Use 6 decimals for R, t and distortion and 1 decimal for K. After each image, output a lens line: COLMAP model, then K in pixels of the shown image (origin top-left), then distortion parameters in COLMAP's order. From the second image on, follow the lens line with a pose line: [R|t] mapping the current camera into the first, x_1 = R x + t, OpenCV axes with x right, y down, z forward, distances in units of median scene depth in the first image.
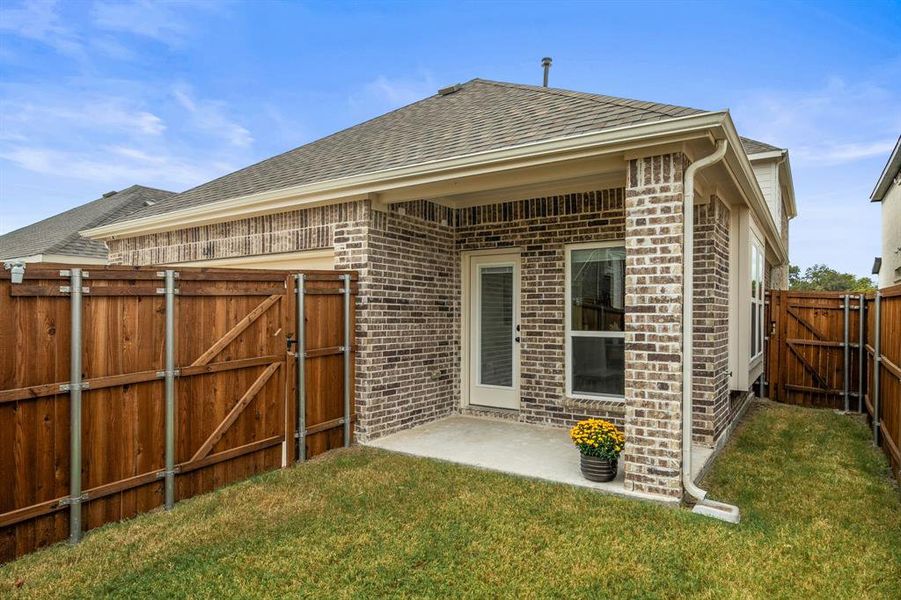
lens RADIAL K [[536.8, 0, 450.7], [0, 536.8, 308.8], [0, 0, 1]] dist [0.000558, 0.000025]
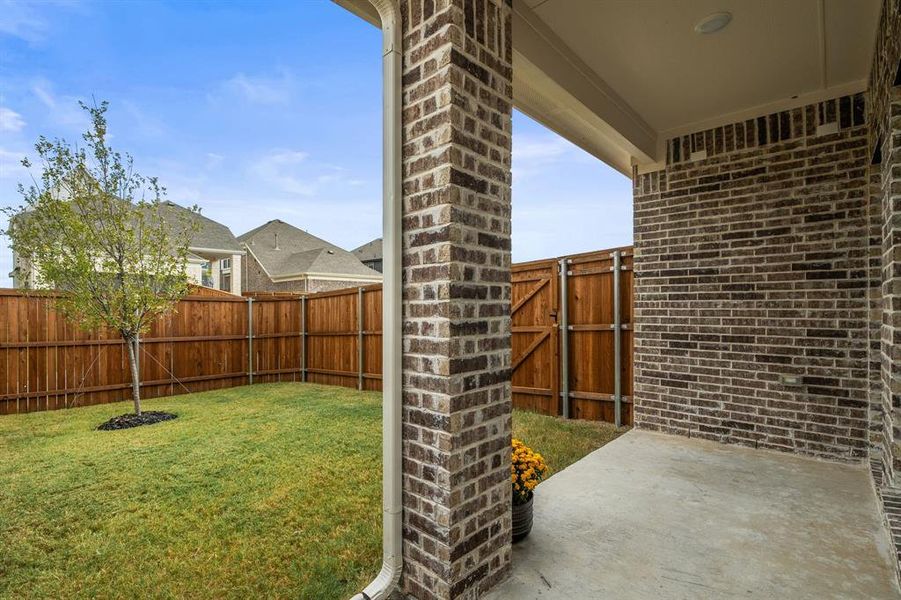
lens RADIAL K [[419.6, 0, 456.6], [0, 419.6, 306.0], [0, 0, 1]] dist [0.003672, 0.000724]
pose [[-0.139125, -0.008758, -0.990236, 0.557470], [0.012995, 0.999859, -0.010669, 0.037441], [0.990190, -0.014352, -0.138992, 0.735552]]
